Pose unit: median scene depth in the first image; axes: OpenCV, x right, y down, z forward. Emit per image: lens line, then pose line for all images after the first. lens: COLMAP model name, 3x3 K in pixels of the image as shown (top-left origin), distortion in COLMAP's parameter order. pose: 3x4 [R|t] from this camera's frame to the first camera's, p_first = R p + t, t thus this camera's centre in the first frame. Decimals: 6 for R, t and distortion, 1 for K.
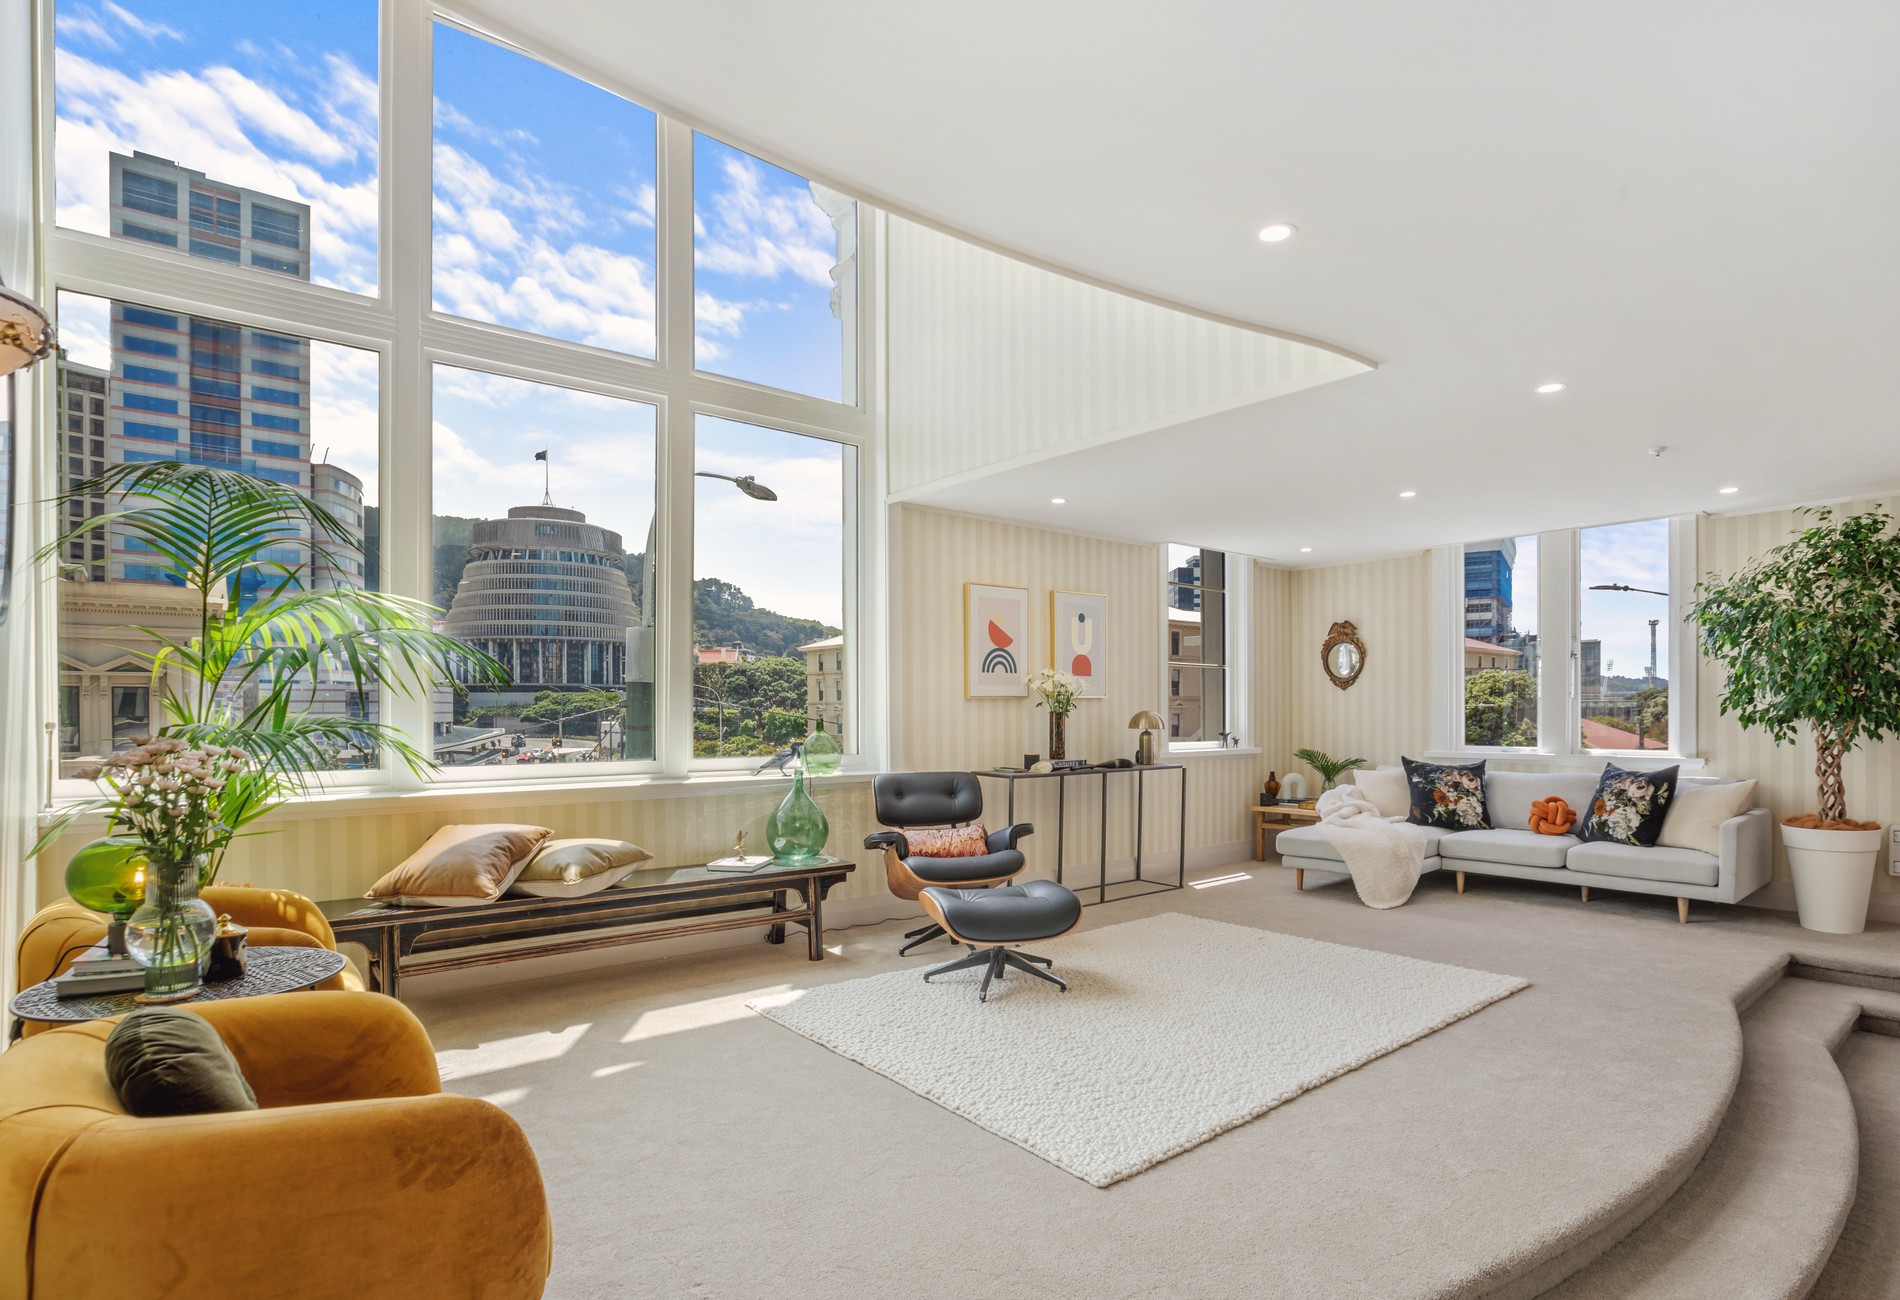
lens RADIAL K [[982.3, 0, 981.7], [0, 982.3, 723.5], [0, 0, 1]] dist [-0.031617, 0.011966]
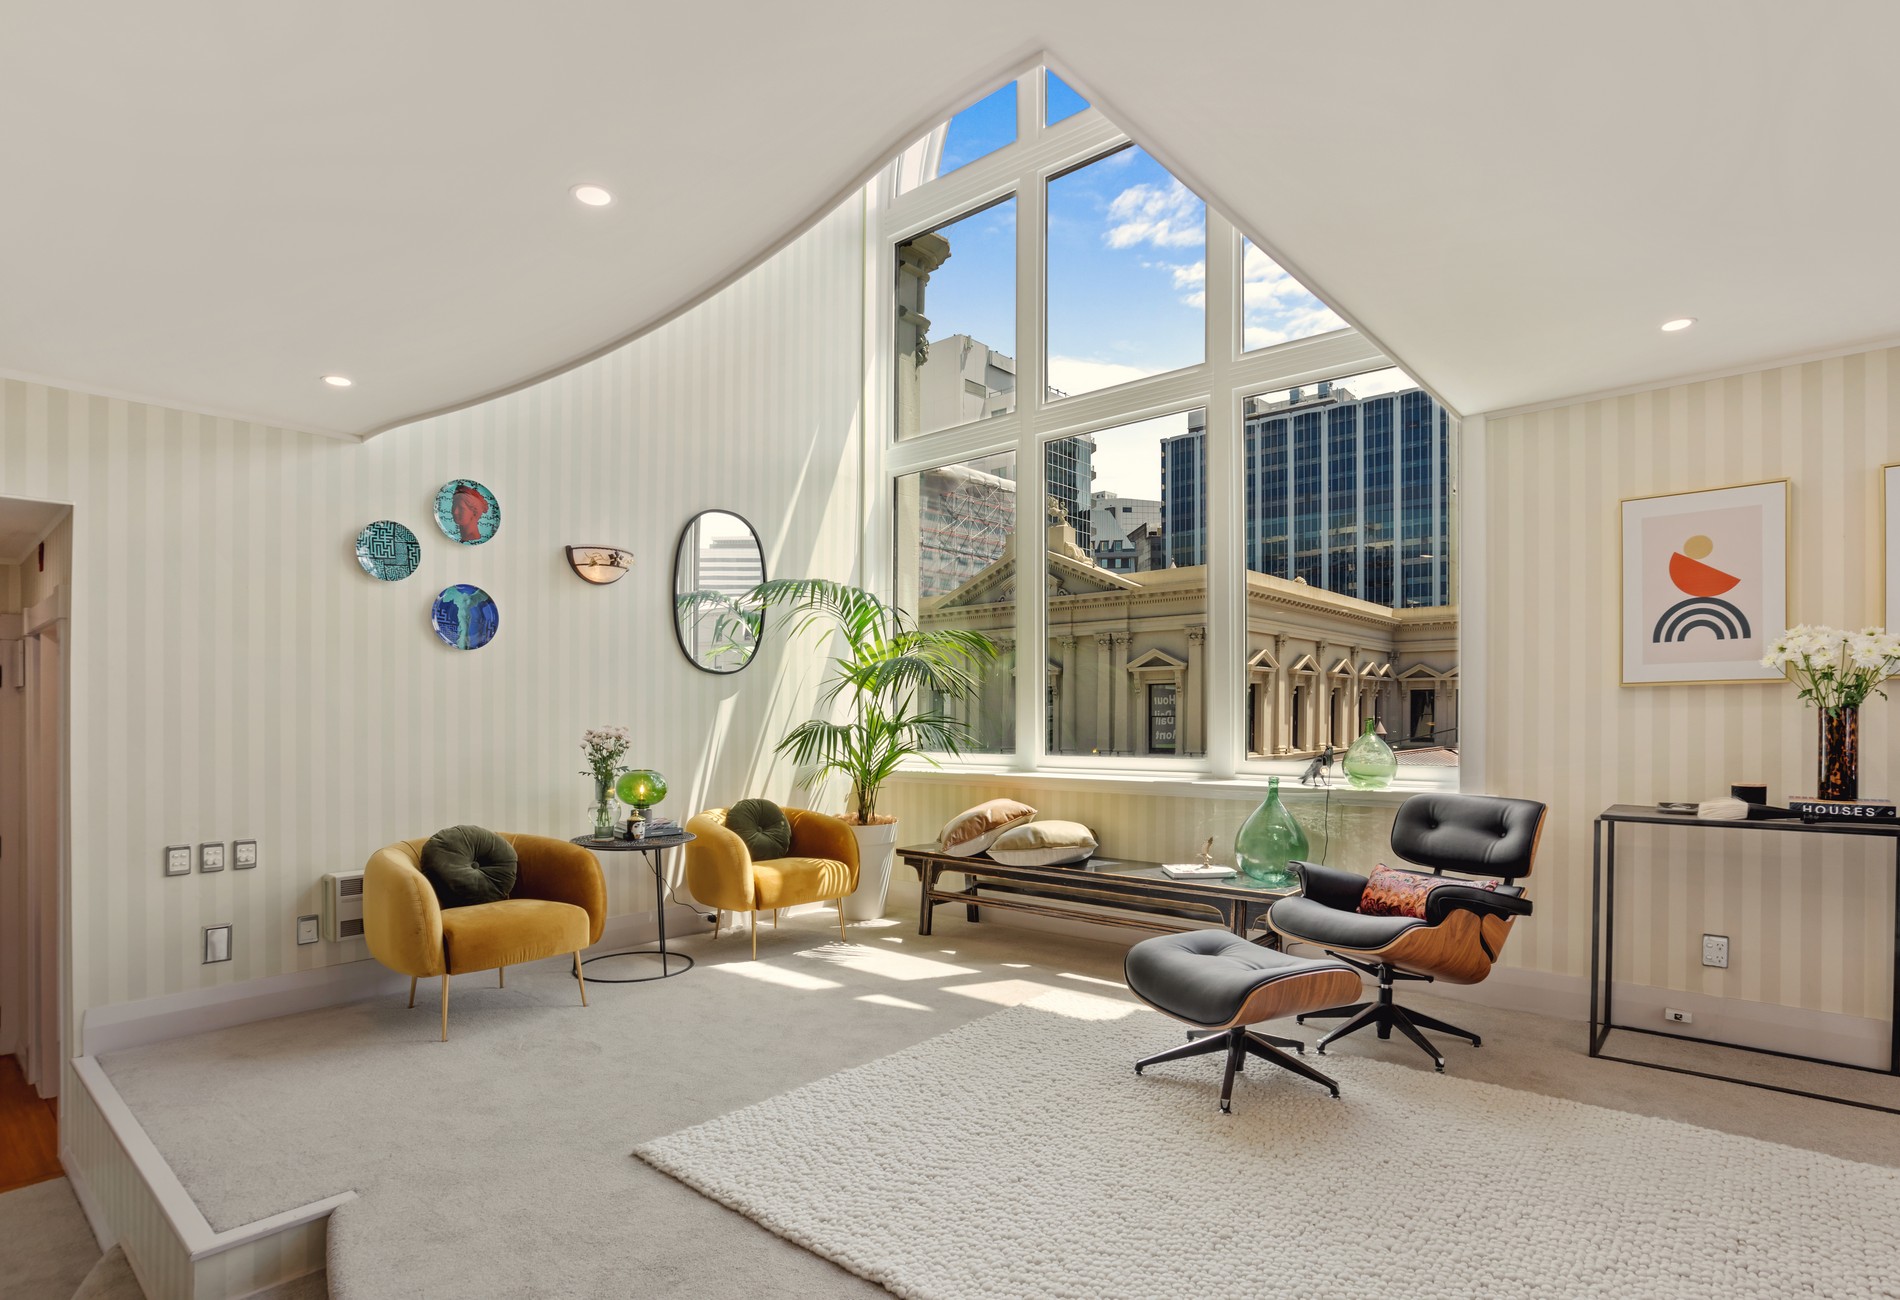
lens RADIAL K [[982.3, 0, 985.1], [0, 982.3, 732.3], [0, 0, 1]] dist [-0.031617, 0.011966]
pose [[0.166027, 0.020067, -0.985917, 0.538009], [-0.009224, 0.999781, 0.018796, -0.005427], [0.986078, 0.005974, 0.166176, 0.522603]]
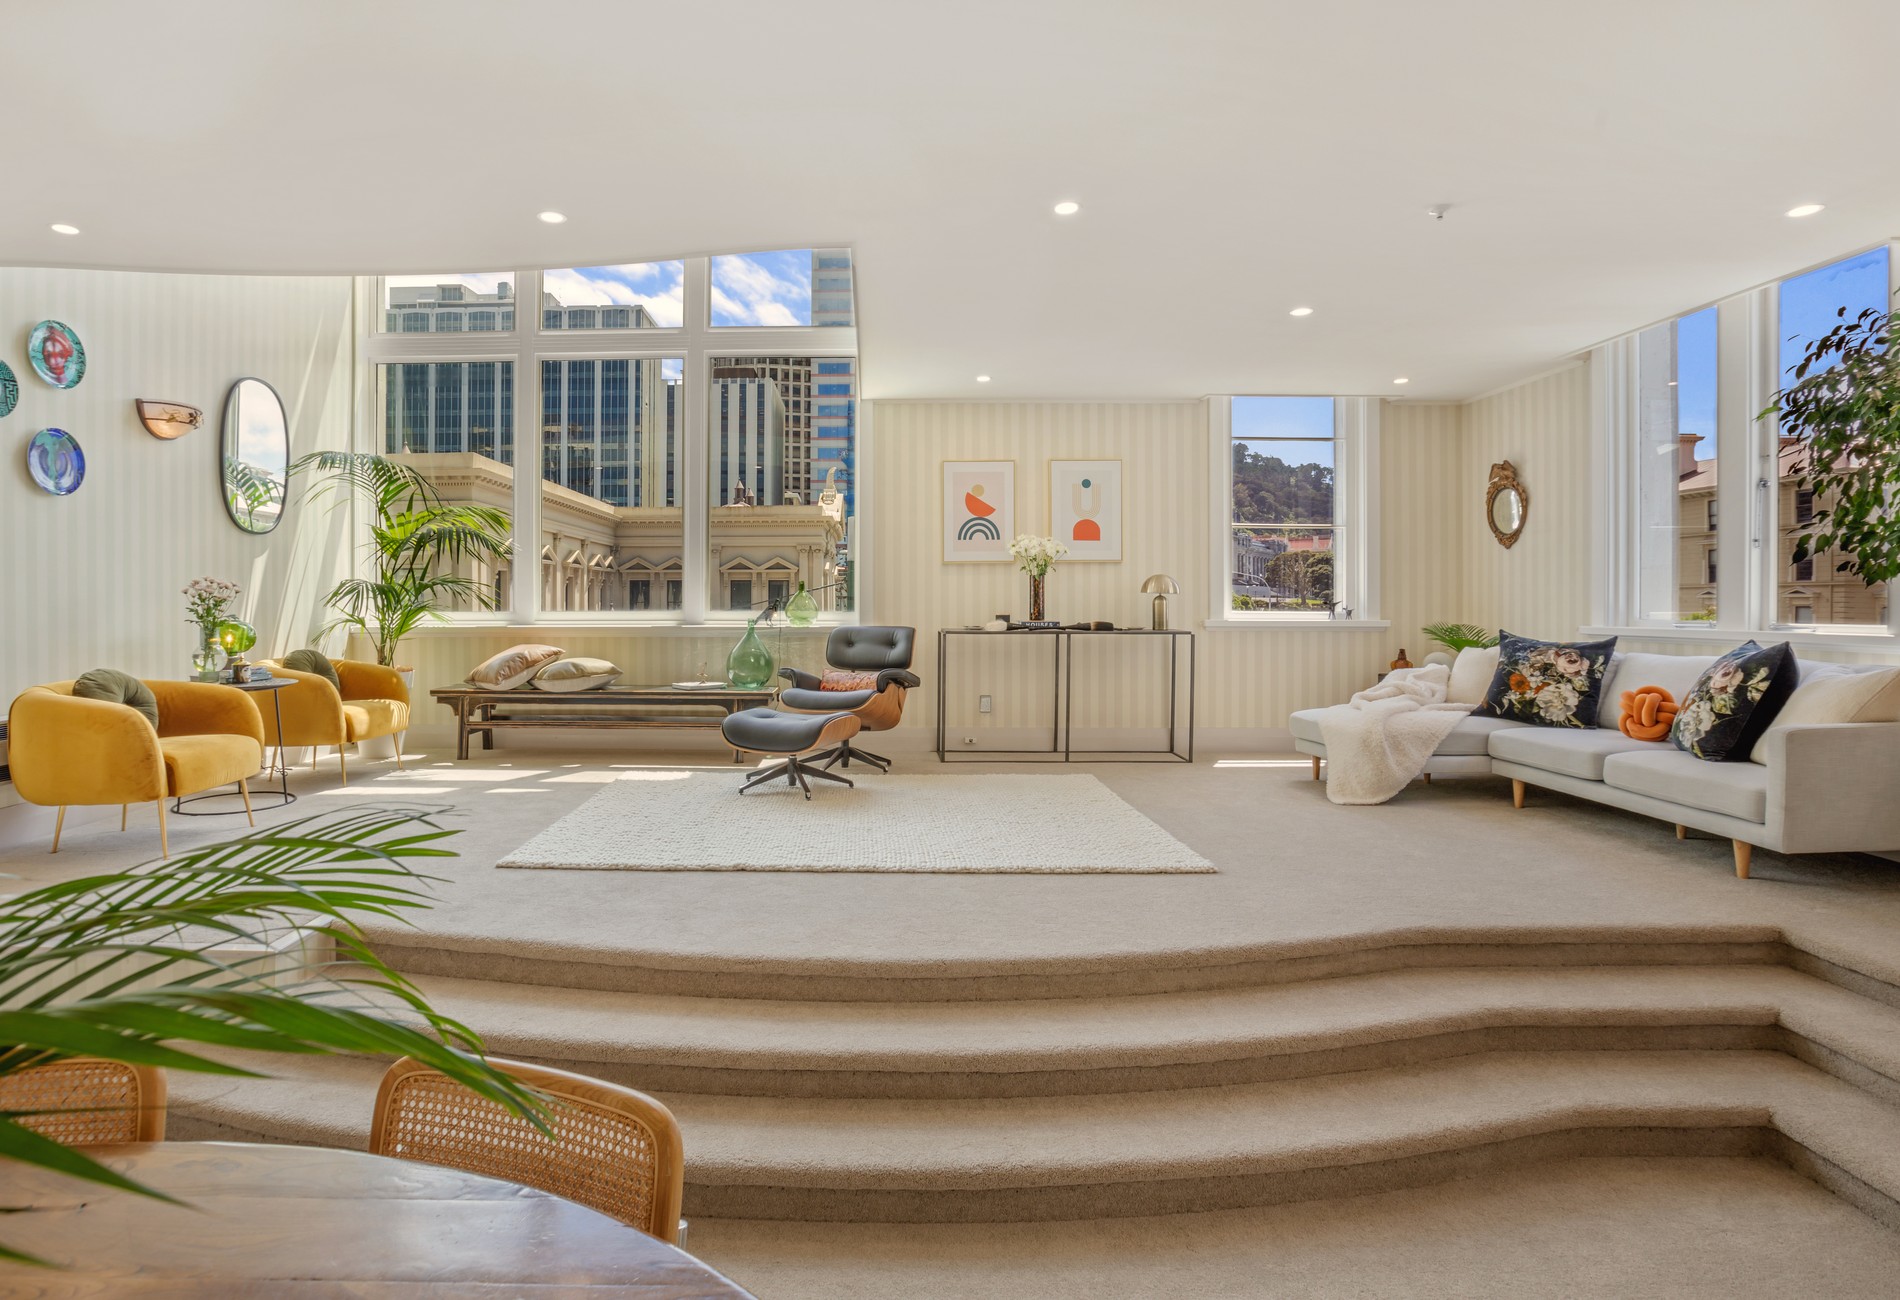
lens RADIAL K [[948.2, 0, 871.9], [0, 948.2, 632.8], [0, 0, 1]] dist [-0.036790, 0.008019]
pose [[0.753200, 0.023532, -0.657371, 0.659828], [-0.011266, 0.999675, 0.022877, 0.030097], [0.657695, -0.009825, 0.753220, 0.134611]]
